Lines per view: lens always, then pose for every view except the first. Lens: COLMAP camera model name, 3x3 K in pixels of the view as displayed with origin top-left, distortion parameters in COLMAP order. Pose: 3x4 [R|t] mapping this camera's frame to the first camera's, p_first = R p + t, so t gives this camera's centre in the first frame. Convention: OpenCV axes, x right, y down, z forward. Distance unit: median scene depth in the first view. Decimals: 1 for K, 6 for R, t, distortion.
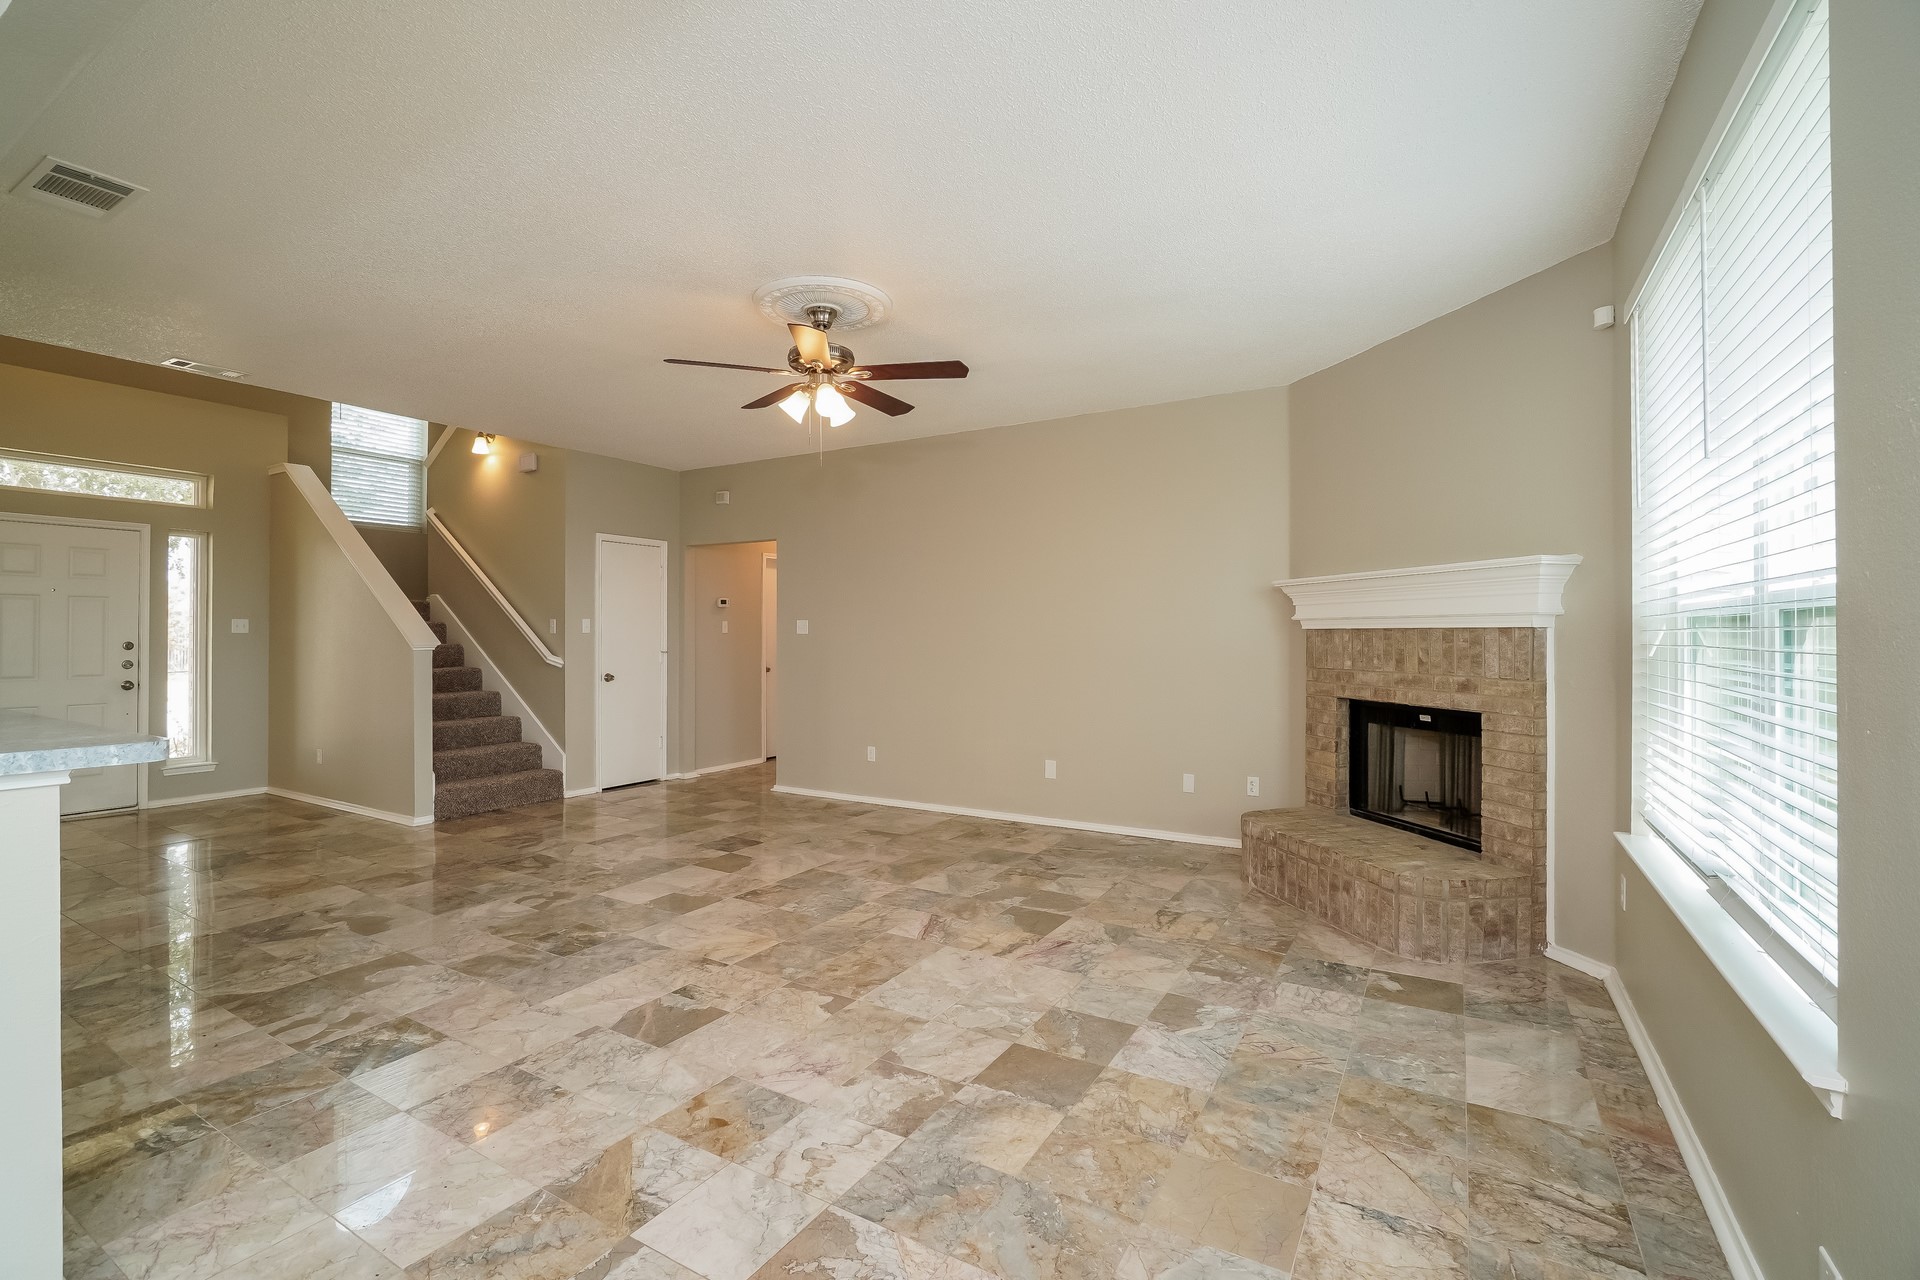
lens RADIAL K [[882.7, 0, 947.3], [0, 882.7, 626.7], [0, 0, 1]] dist [-0.017927, 0.000843]
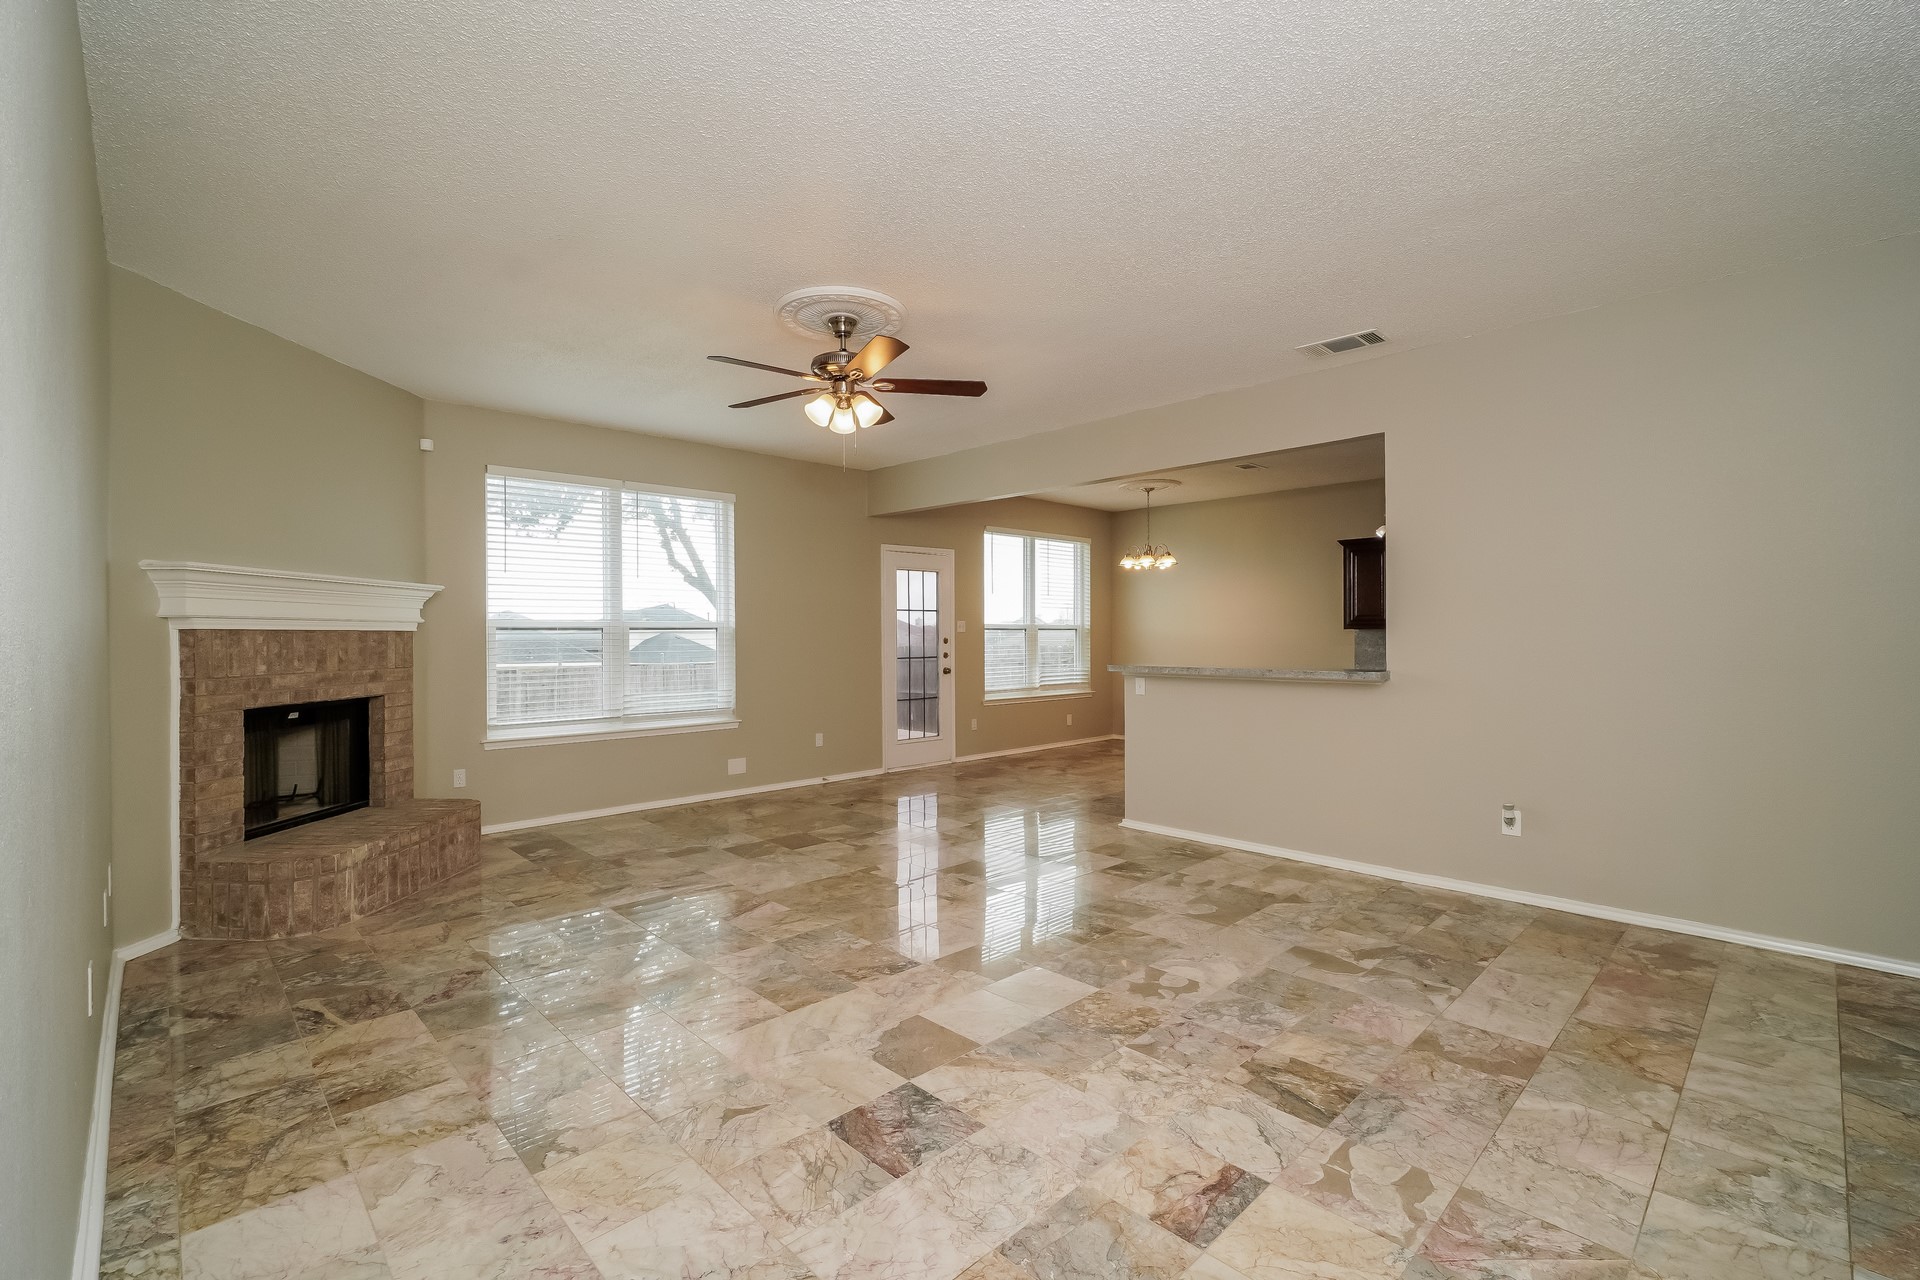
lens RADIAL K [[826.1, 0, 953.3], [0, 826.1, 637.3], [0, 0, 1]] dist [-0.009174, 0.004417]
pose [[-0.968251, 0.003902, 0.249951, -0.489355], [0.002517, 0.999980, -0.005863, 0.018829], [-0.249969, -0.005048, -0.968241, 1.828320]]
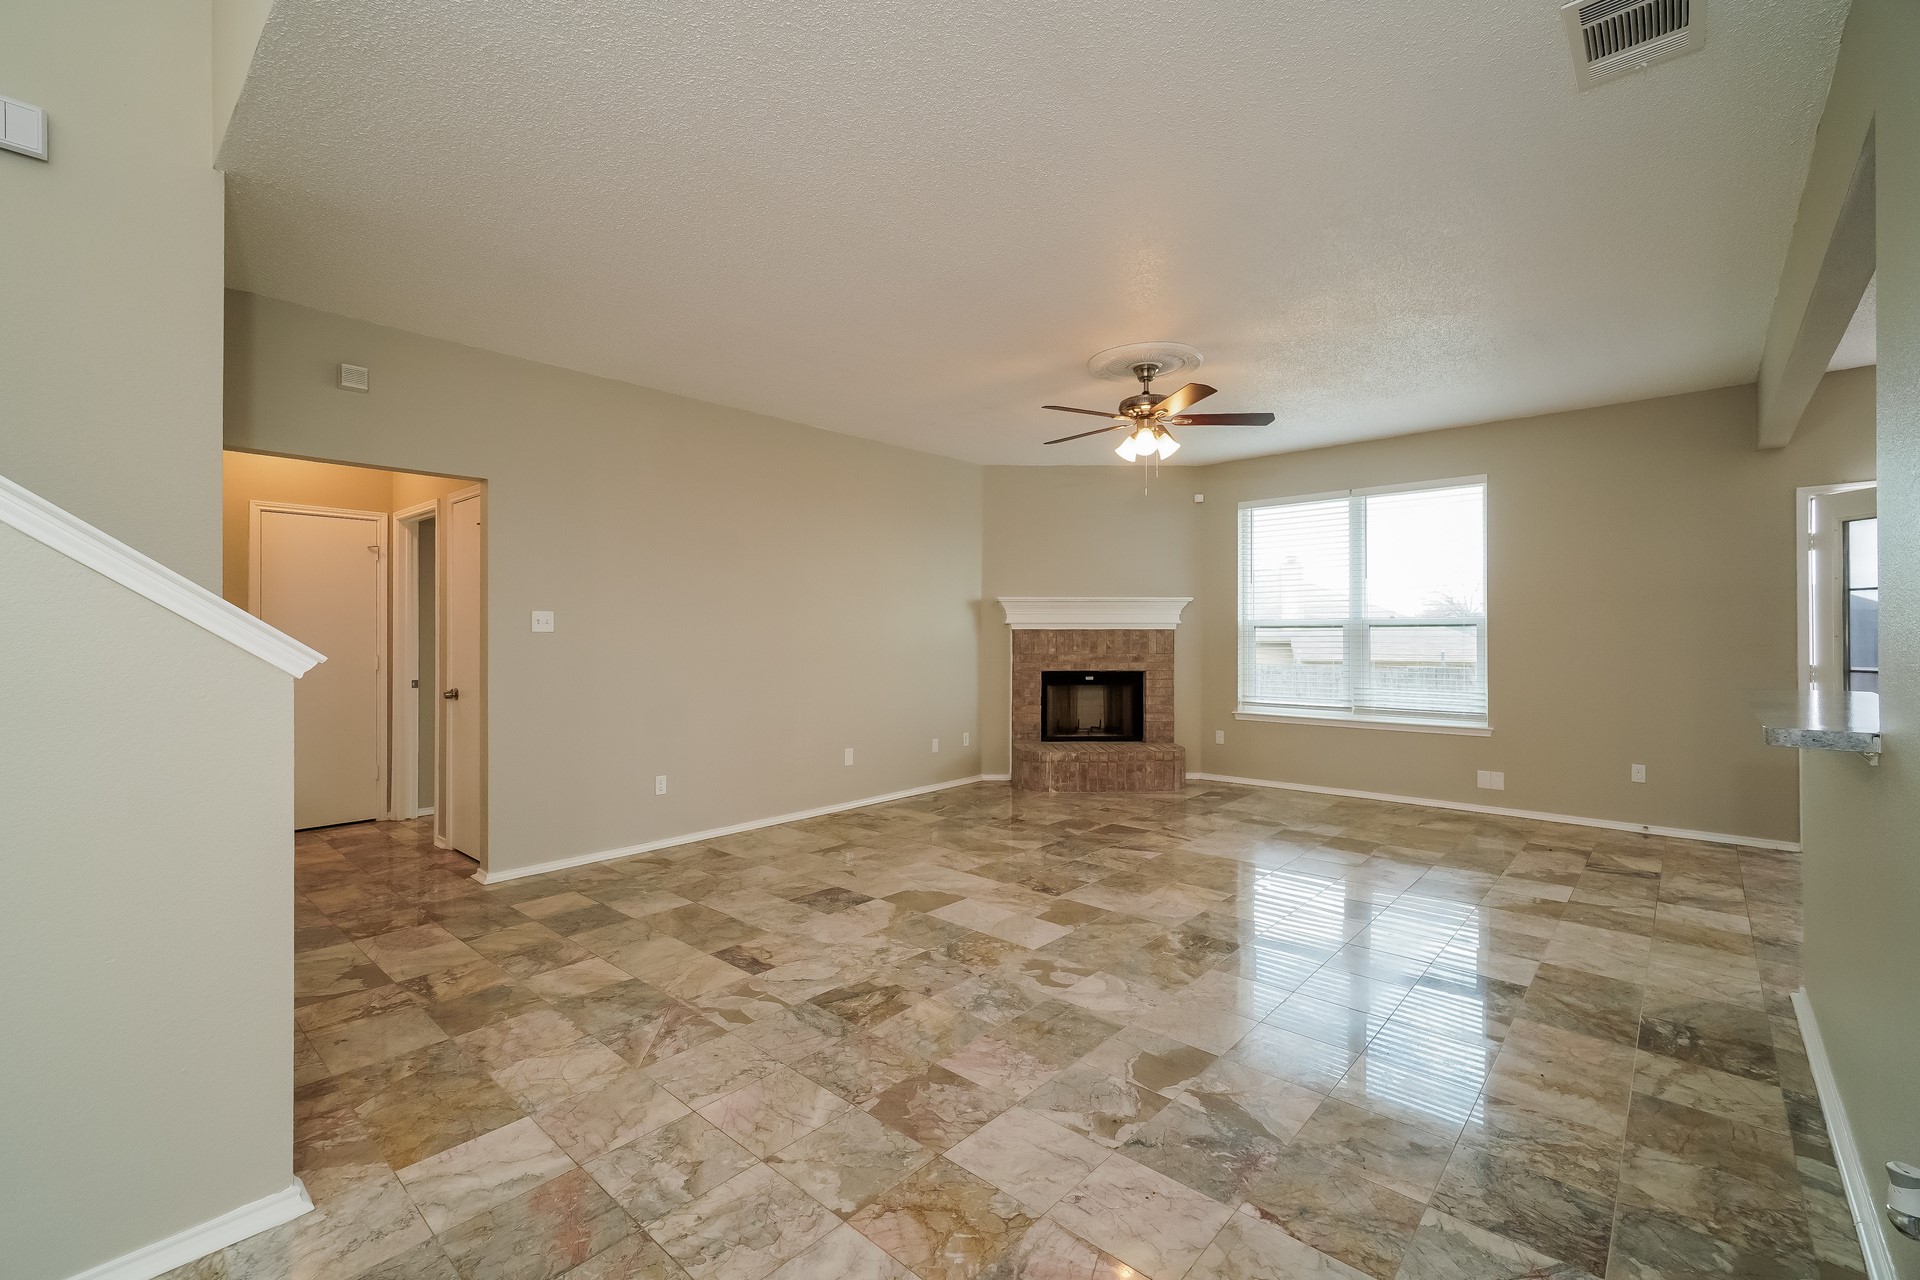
lens RADIAL K [[826.1, 0, 953.3], [0, 826.1, 637.3], [0, 0, 1]] dist [-0.009174, 0.004417]
pose [[0.175004, -0.002977, 0.984563, -1.257849], [-0.006722, 0.999969, 0.004219, 0.013157], [-0.984545, -0.007357, 0.174978, 1.017430]]
